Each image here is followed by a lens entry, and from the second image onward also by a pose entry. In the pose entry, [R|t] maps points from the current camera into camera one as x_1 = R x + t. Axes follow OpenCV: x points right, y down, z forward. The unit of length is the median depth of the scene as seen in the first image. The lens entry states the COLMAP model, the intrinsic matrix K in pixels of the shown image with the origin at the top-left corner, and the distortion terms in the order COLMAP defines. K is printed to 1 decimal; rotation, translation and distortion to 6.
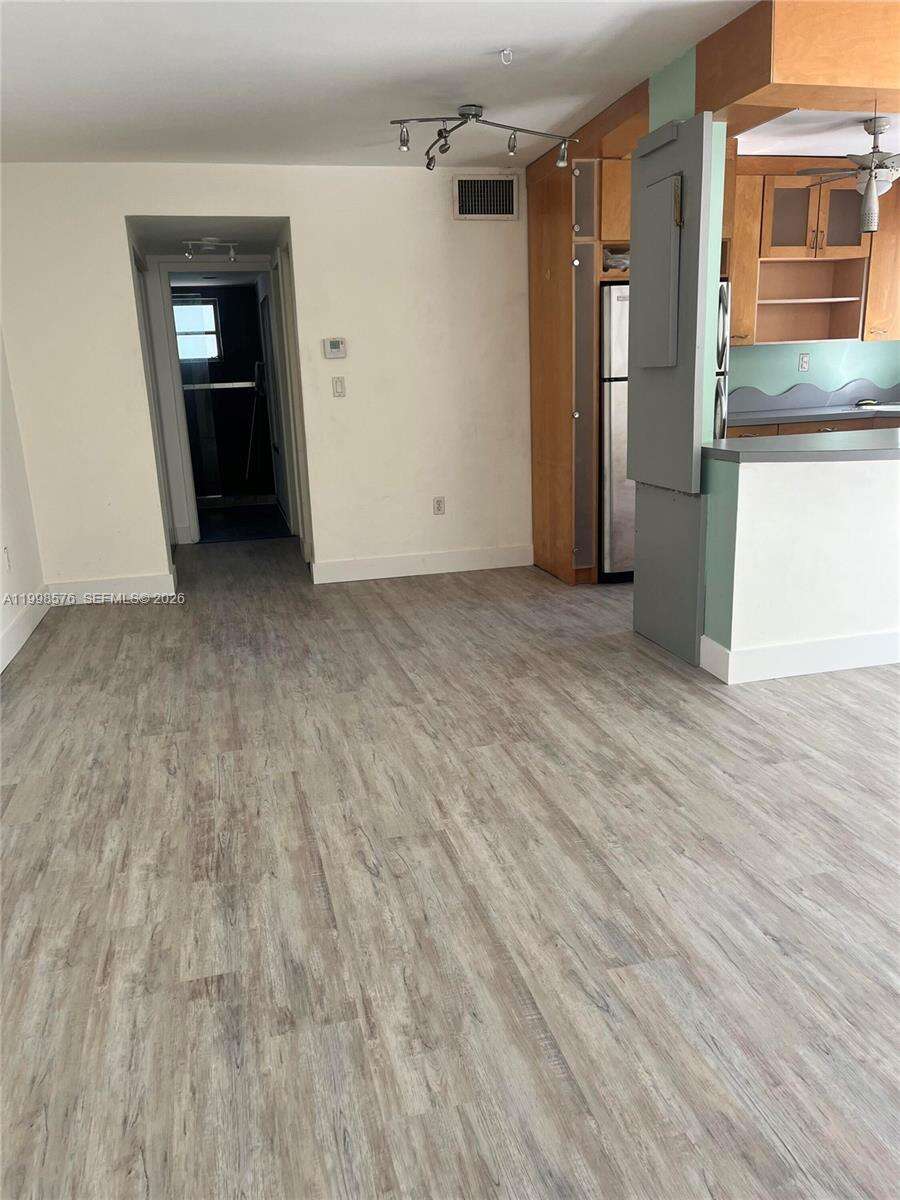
lens RADIAL K [[925.6, 0, 453.5], [0, 925.6, 604.6], [0, 0, 1]] dist [0.029393, -0.031523]
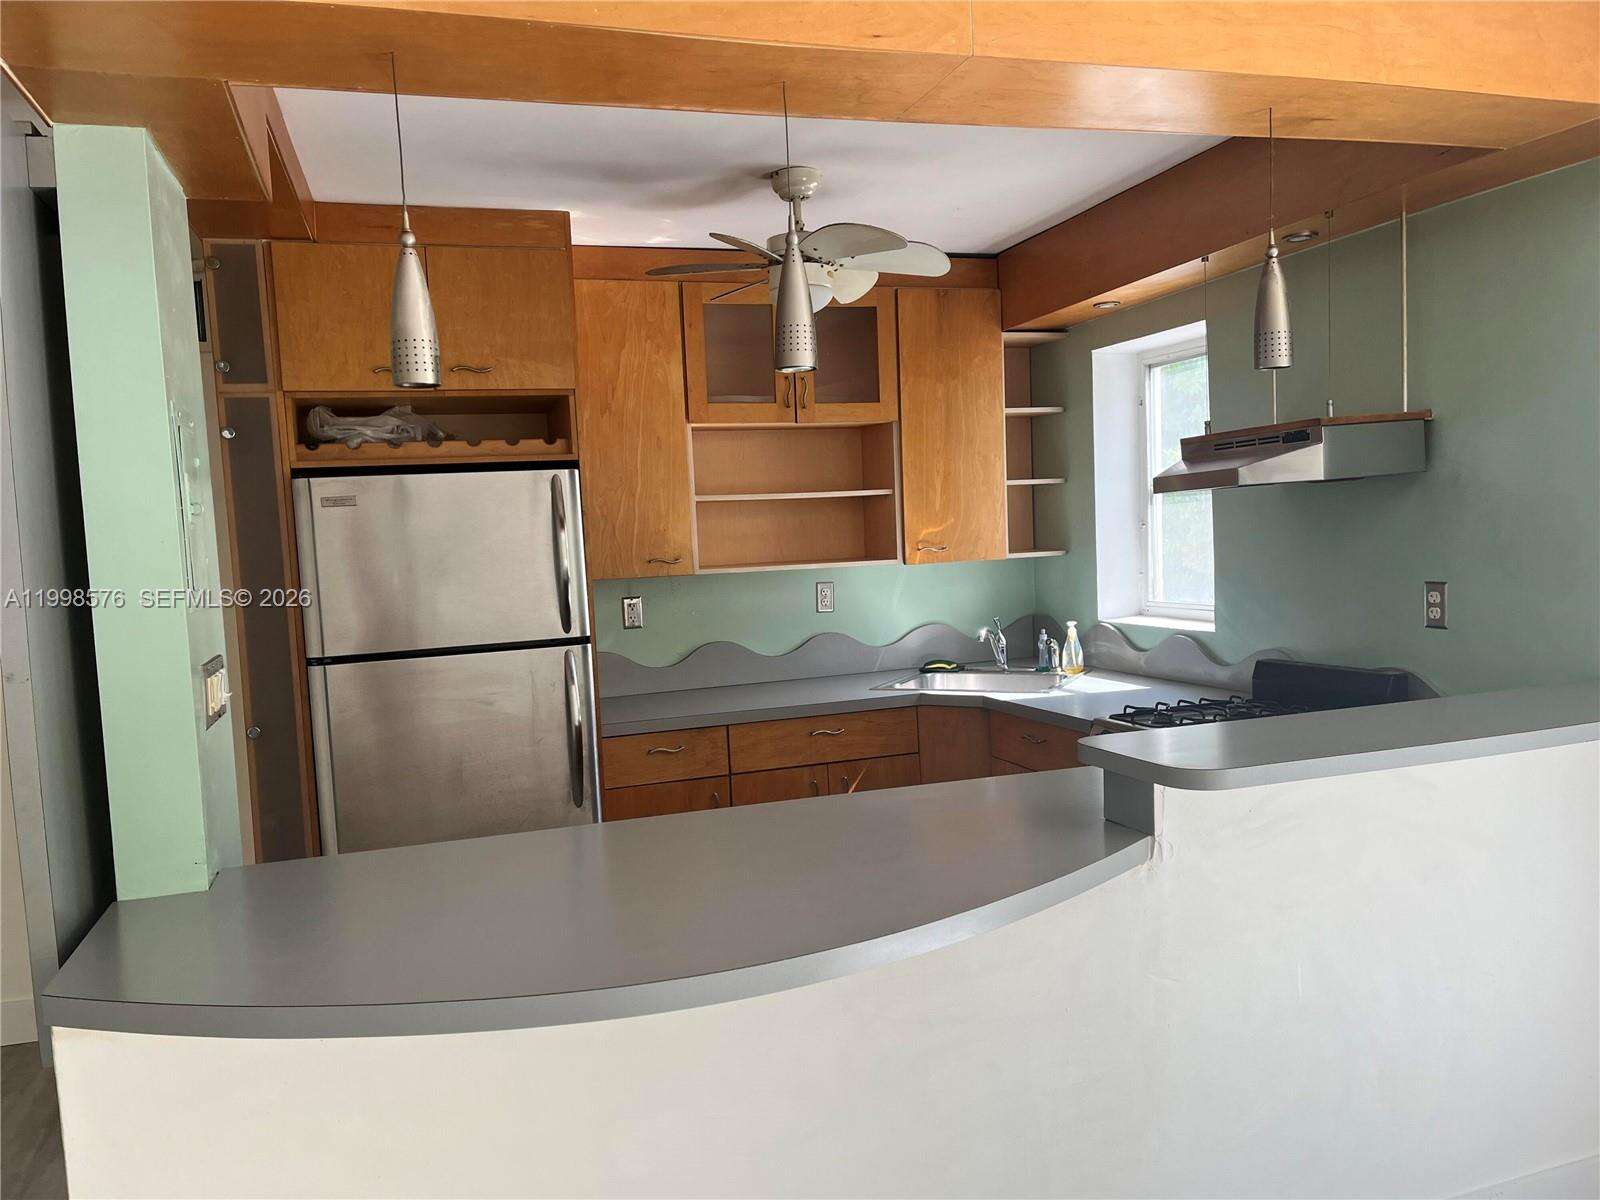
lens RADIAL K [[1234.2, 0, 800.7], [0, 1234.2, 594.8], [0, 0, 1]] dist [0.029393, -0.031523]
pose [[0.995992, -0.011459, 0.088700, 0.329757], [0.029021, 0.979503, -0.199330, -0.127259], [-0.084598, 0.201105, 0.975910, 0.307750]]
